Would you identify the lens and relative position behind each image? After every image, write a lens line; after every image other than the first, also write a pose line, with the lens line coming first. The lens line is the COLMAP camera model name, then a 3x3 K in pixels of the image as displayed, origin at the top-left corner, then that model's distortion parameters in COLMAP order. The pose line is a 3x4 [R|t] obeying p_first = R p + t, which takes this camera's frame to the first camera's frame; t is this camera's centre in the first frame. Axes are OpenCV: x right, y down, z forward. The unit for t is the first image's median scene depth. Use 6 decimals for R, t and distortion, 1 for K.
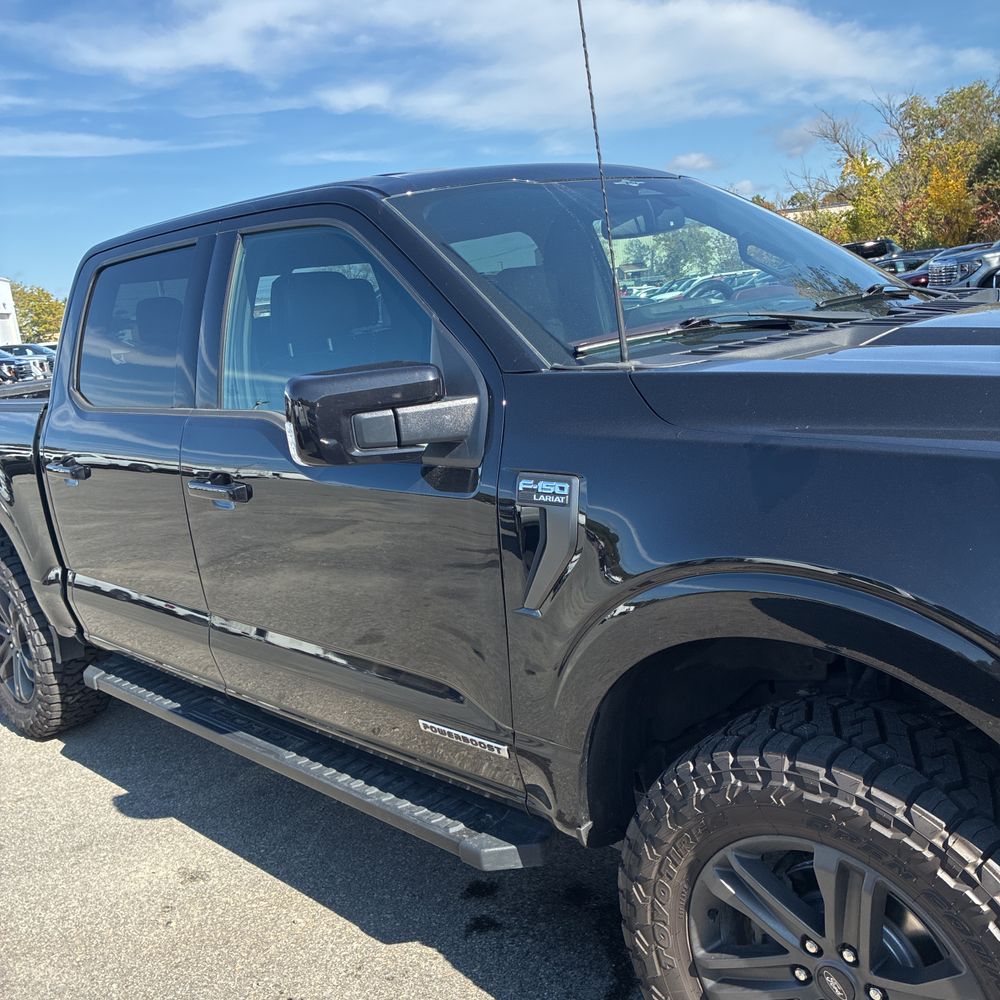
lens RADIAL K [[1005.1, 0, 497.8], [0, 1005.1, 499.1], [0, 0, 1]] dist [0.046069, -0.013872]
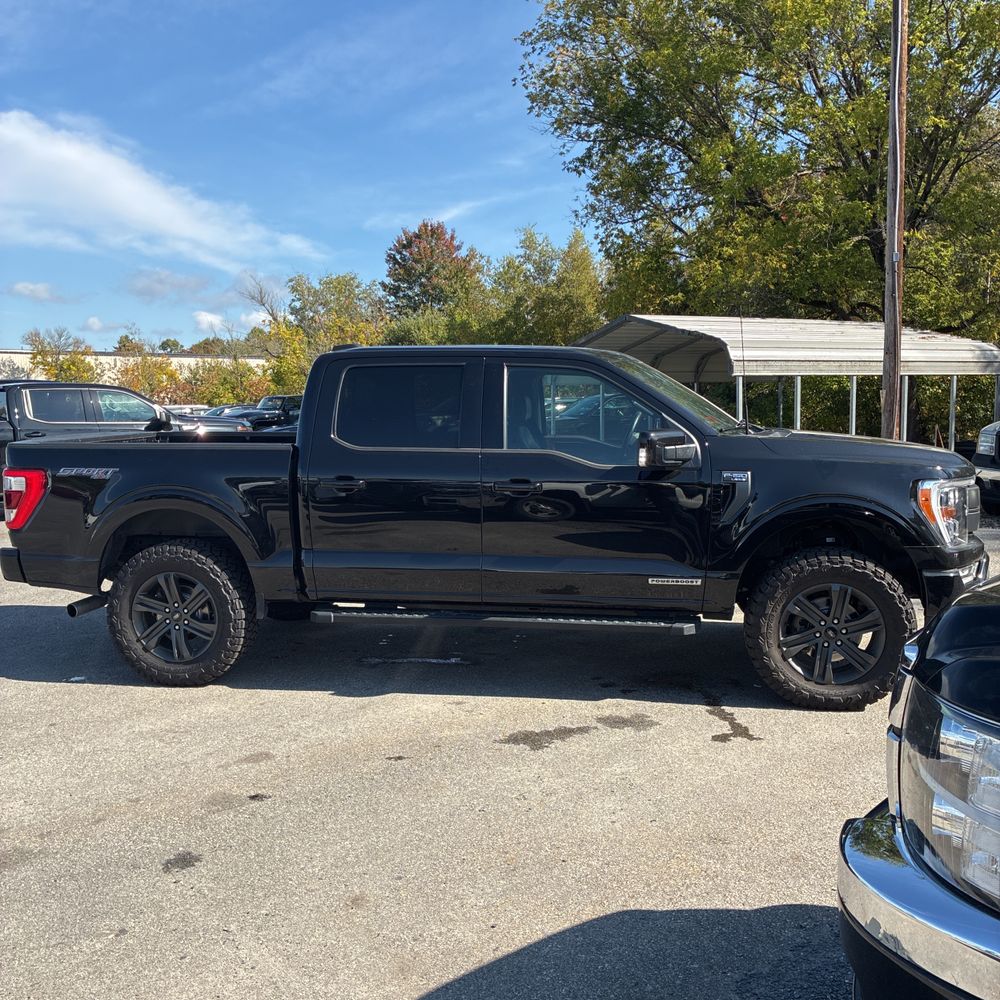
lens RADIAL K [[1027.4, 0, 495.5], [0, 1027.4, 496.4], [0, 0, 1]] dist [0.032985, -0.019851]
pose [[0.813539, 0.054360, 0.578965, -1.867657], [0.028751, 0.990643, -0.133414, 0.354275], [-0.580800, 0.125183, 0.804364, -0.799200]]
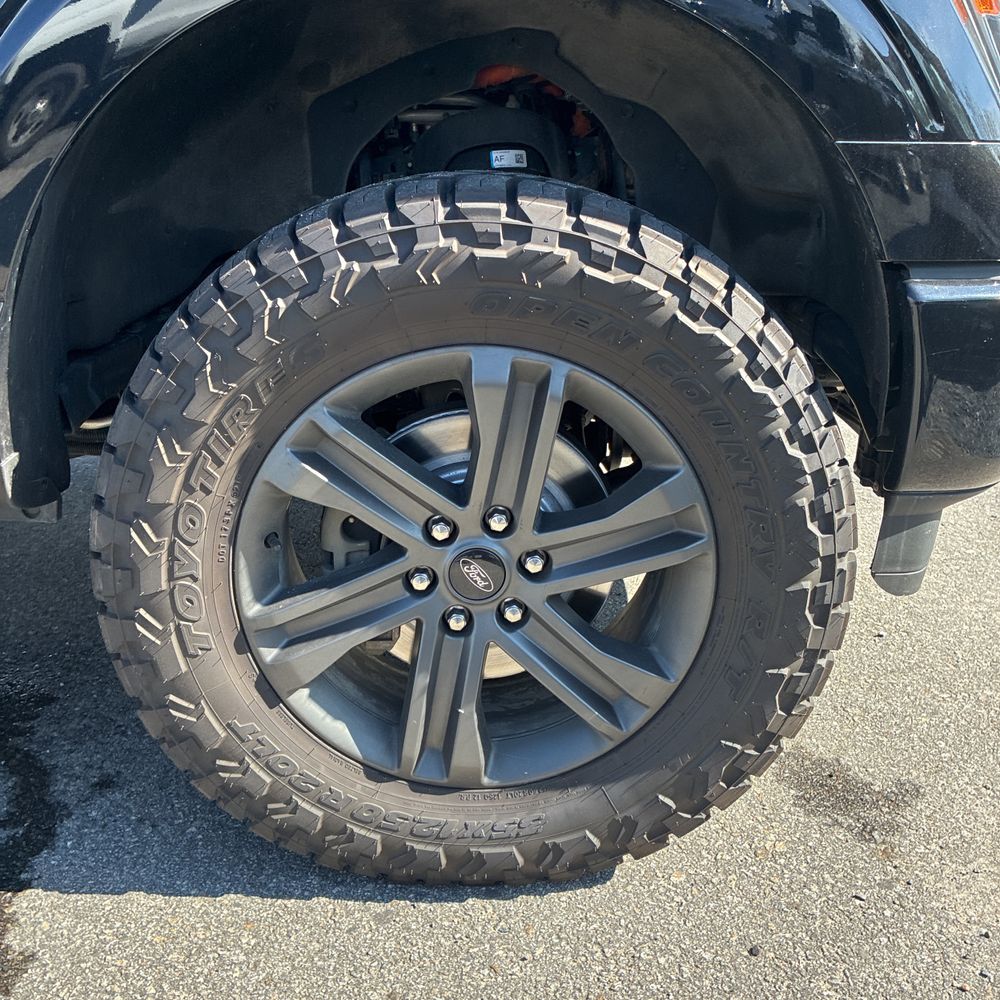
lens RADIAL K [[1027.4, 0, 495.5], [0, 1027.4, 496.4], [0, 0, 1]] dist [0.032985, -0.019851]
pose [[0.696526, -0.125979, 0.706386, -0.111550], [0.051912, 0.990734, 0.125503, 0.264043], [-0.715652, -0.050746, 0.696612, 0.398647]]
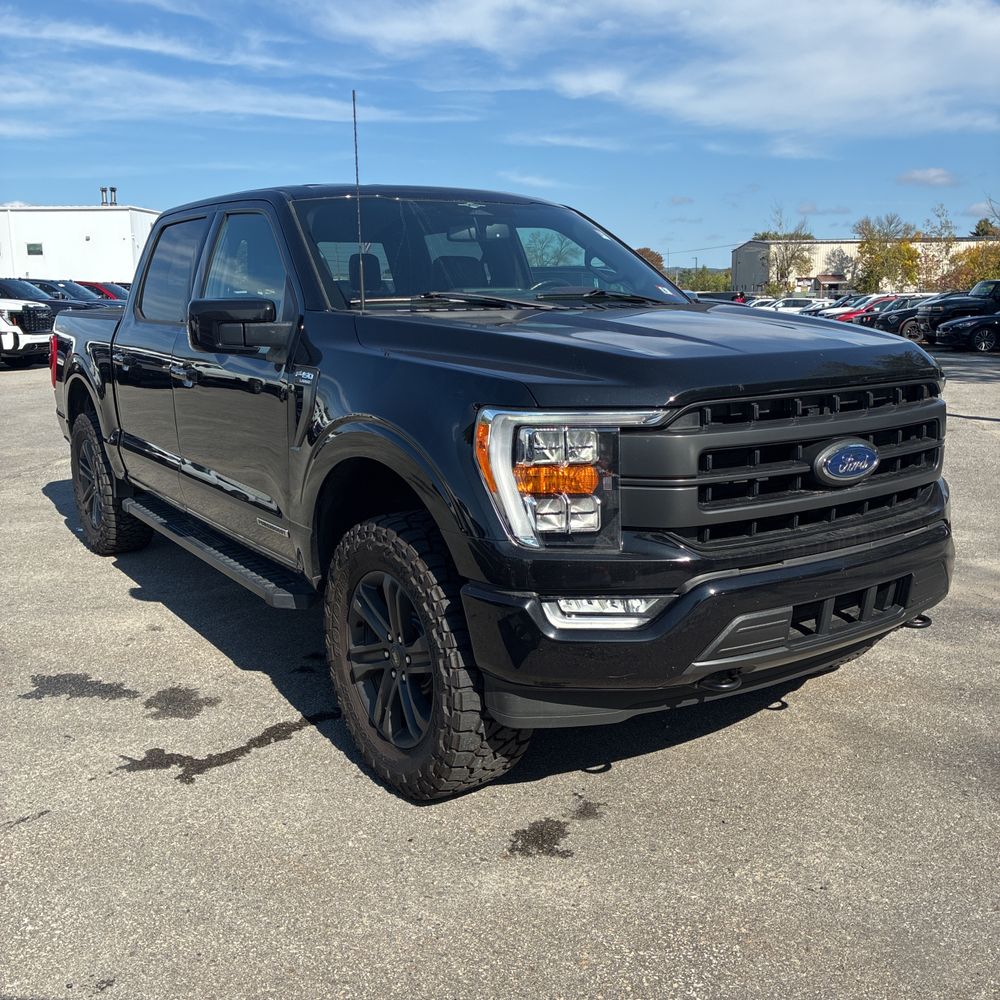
lens RADIAL K [[1009.7, 0, 500.0], [0, 1009.7, 495.8], [0, 0, 1]] dist [0.045020, -0.010035]
pose [[0.976698, 0.140332, -0.162384, 0.599099], [-0.139212, 0.990093, 0.018312, 0.101052], [0.163345, 0.004720, 0.986558, -0.596156]]
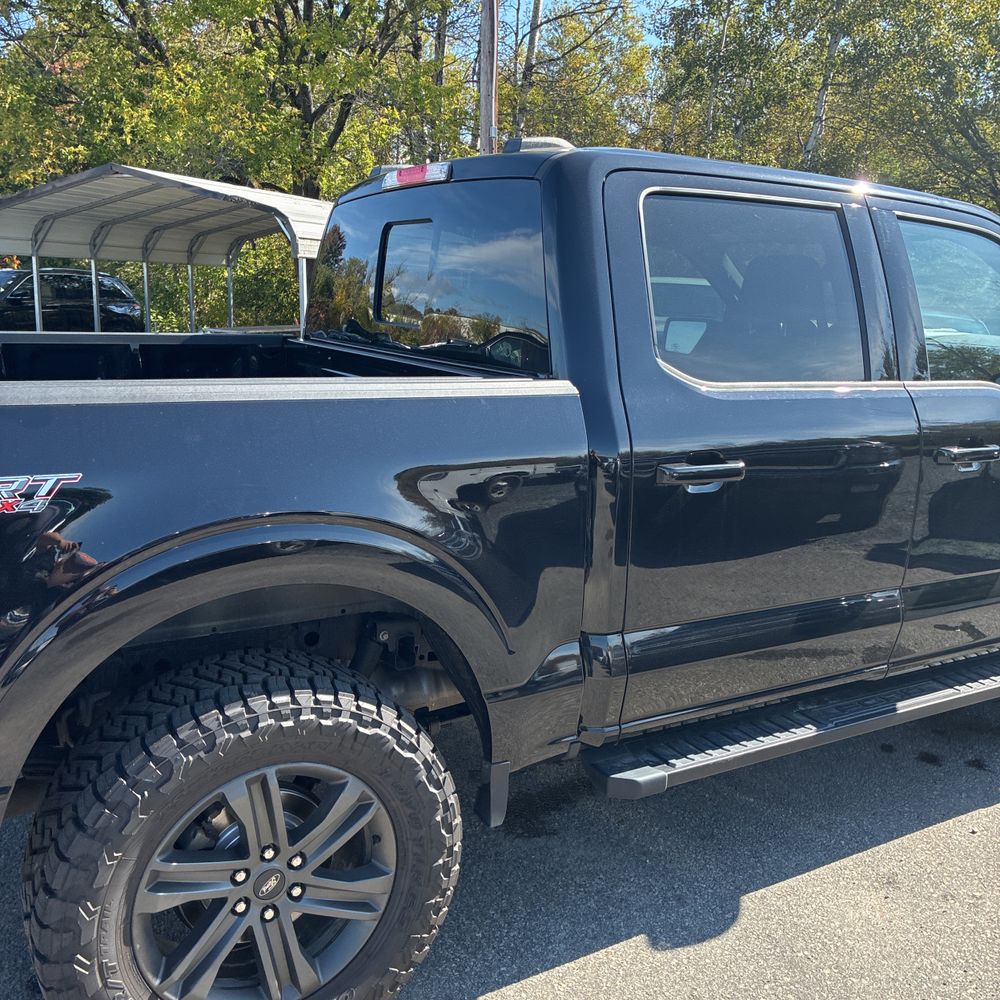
lens RADIAL K [[1021.2, 0, 500.0], [0, 1021.2, 500.0], [0, 0, 1]] dist [0.034175, -0.001616]
pose [[0.227989, -0.067950, 0.971290, -1.791640], [0.135823, 0.990028, 0.037380, -0.084450], [-0.964144, 0.123401, 0.234945, 1.509929]]
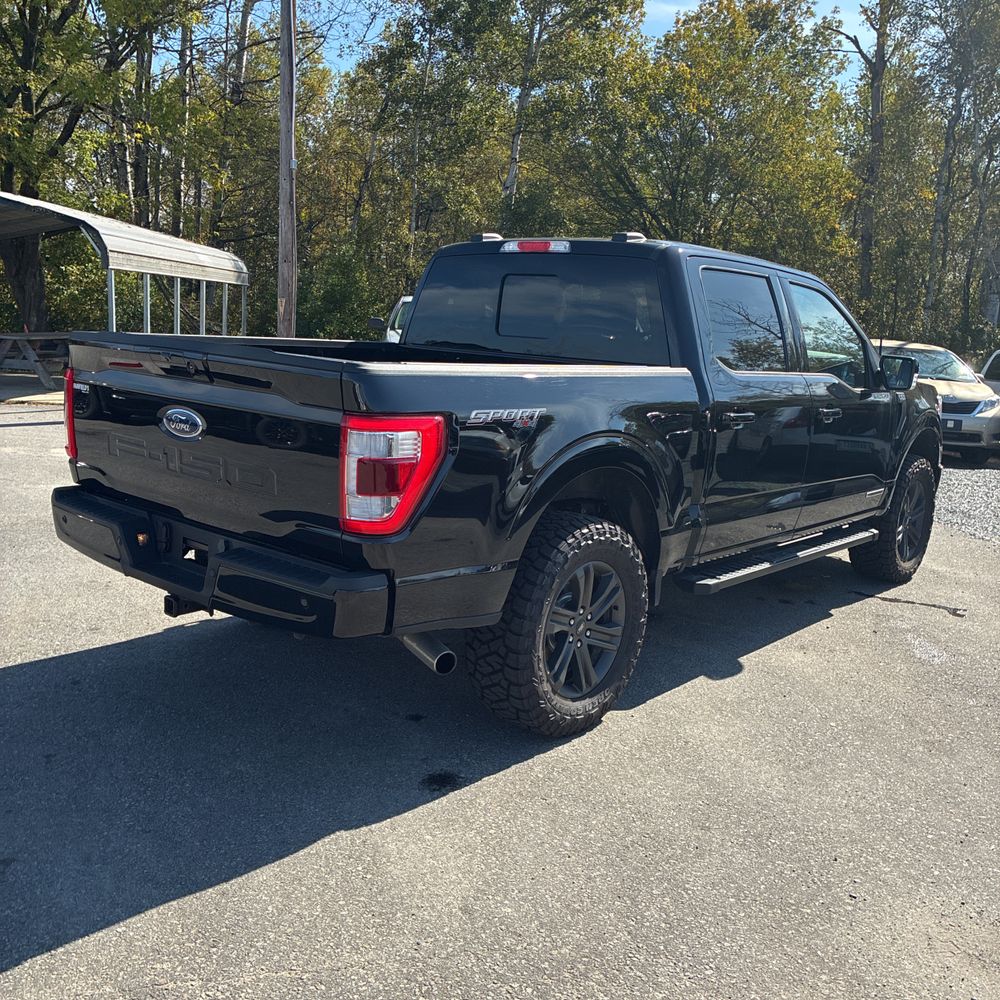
lens RADIAL K [[1027.4, 0, 495.5], [0, 1027.4, 496.4], [0, 0, 1]] dist [0.032985, -0.019851]
pose [[-0.090539, -0.054035, 0.994426, -2.743149], [0.154218, 0.985721, 0.067603, -0.103455], [-0.983880, 0.159479, -0.080913, 2.250420]]
